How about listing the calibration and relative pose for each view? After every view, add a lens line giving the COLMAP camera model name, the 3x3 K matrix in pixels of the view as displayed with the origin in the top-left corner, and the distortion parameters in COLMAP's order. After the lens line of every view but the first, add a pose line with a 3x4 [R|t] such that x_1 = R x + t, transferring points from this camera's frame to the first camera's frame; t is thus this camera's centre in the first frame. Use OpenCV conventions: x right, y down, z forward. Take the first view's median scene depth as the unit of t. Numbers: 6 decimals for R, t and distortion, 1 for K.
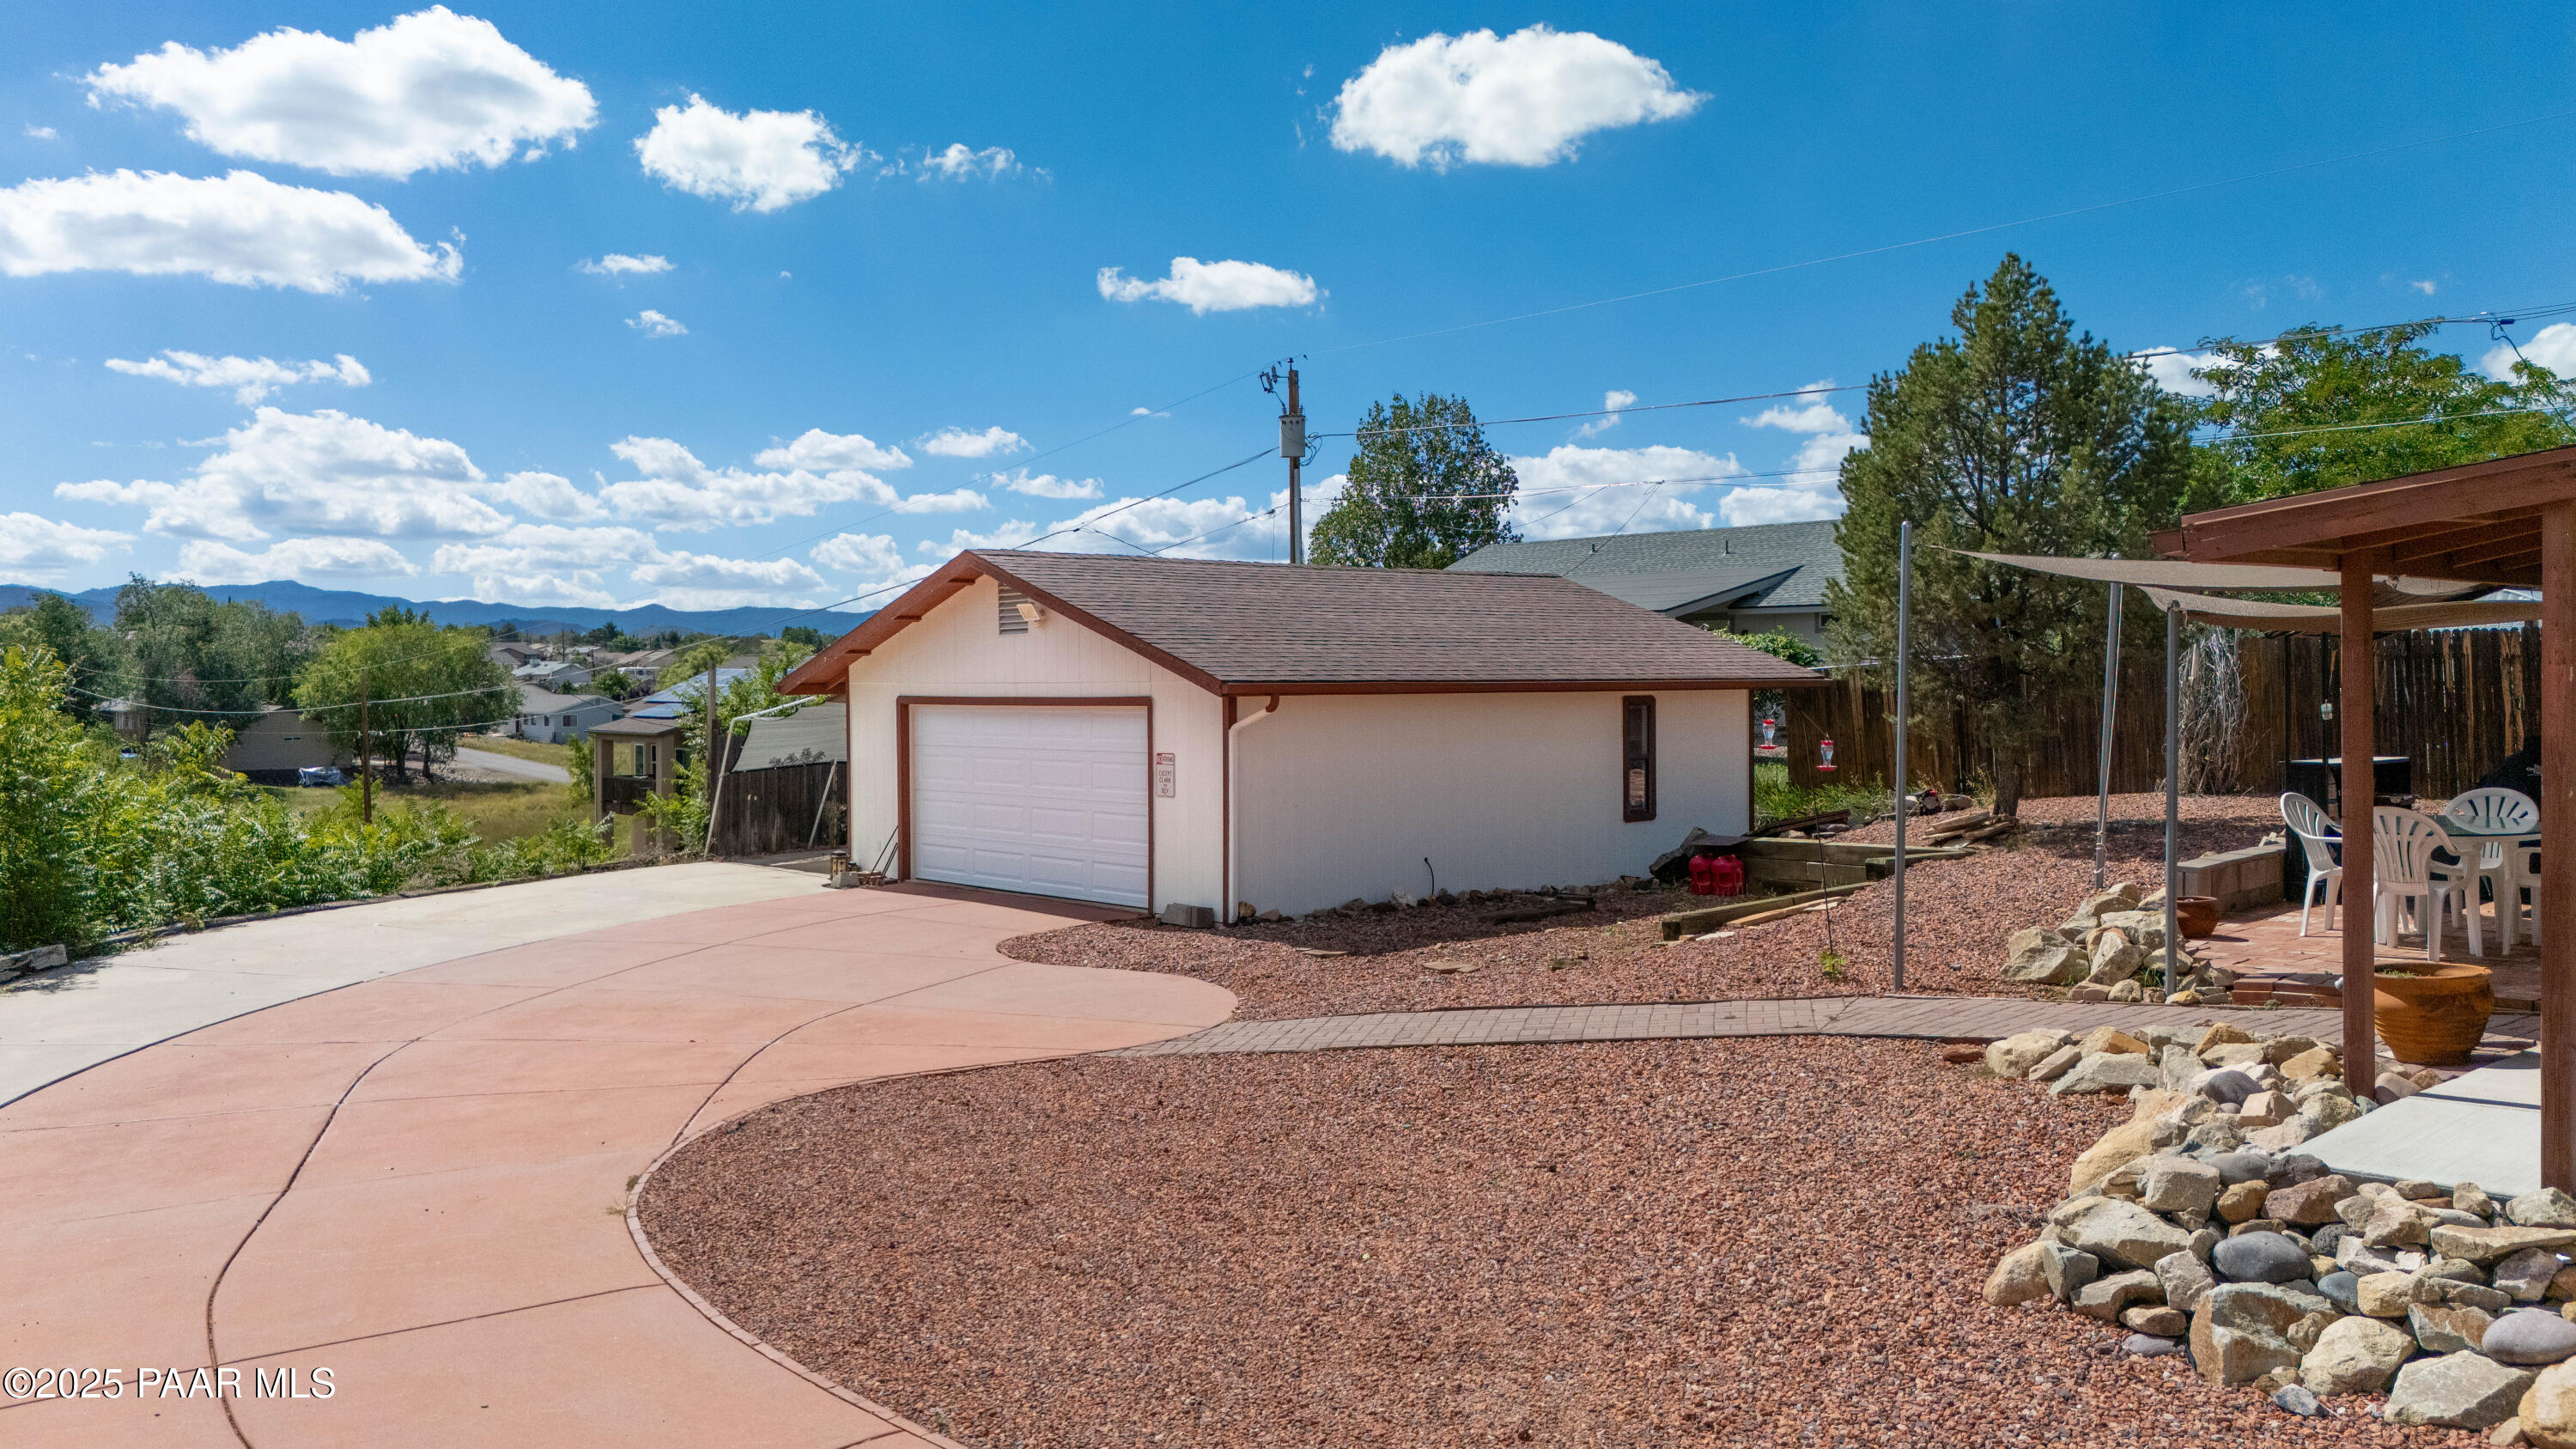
lens RADIAL K [[1930.5, 0, 1288.0], [0, 1930.5, 724.5], [0, 0, 1]] dist [0.165140, -0.286288]
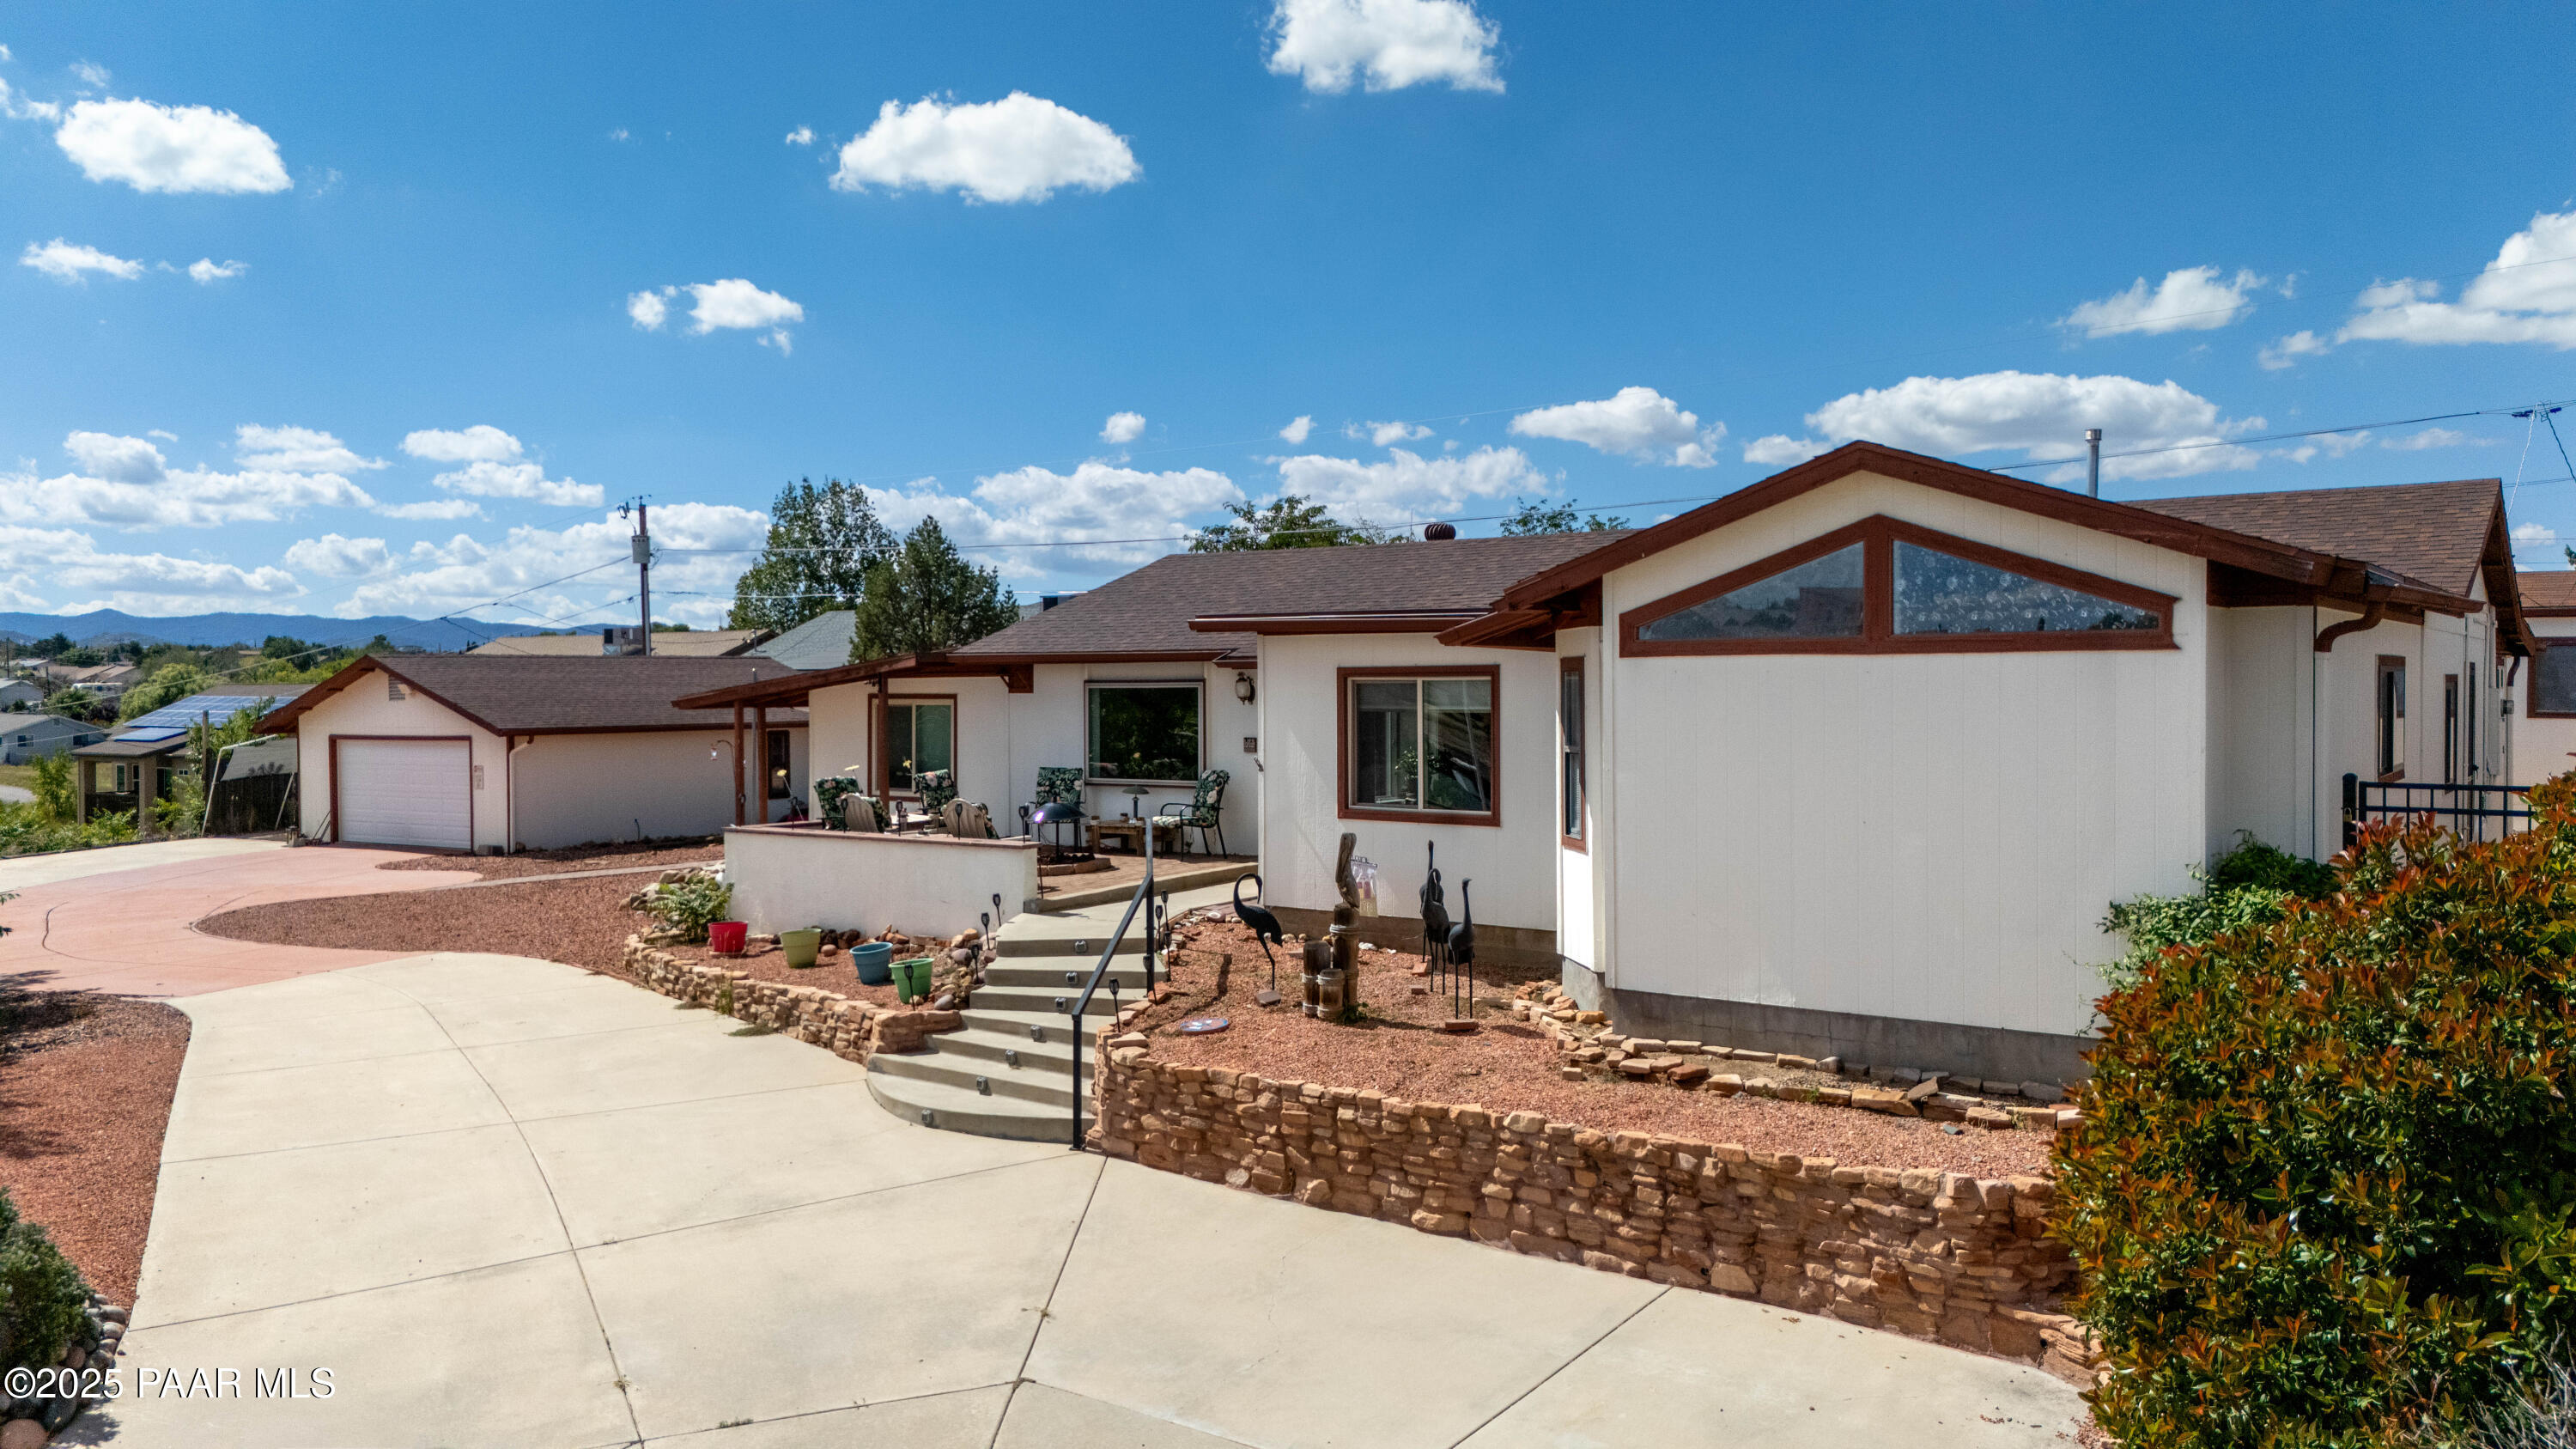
lens RADIAL K [[1901.8, 0, 1295.9], [0, 1901.8, 695.2], [0, 0, 1]] dist [0.083999, -0.070778]
pose [[0.972214, -0.004905, 0.234041, 0.030336], [0.009367, 0.999795, -0.017957, -0.001445], [-0.233905, 0.019650, 0.972061, -0.113619]]
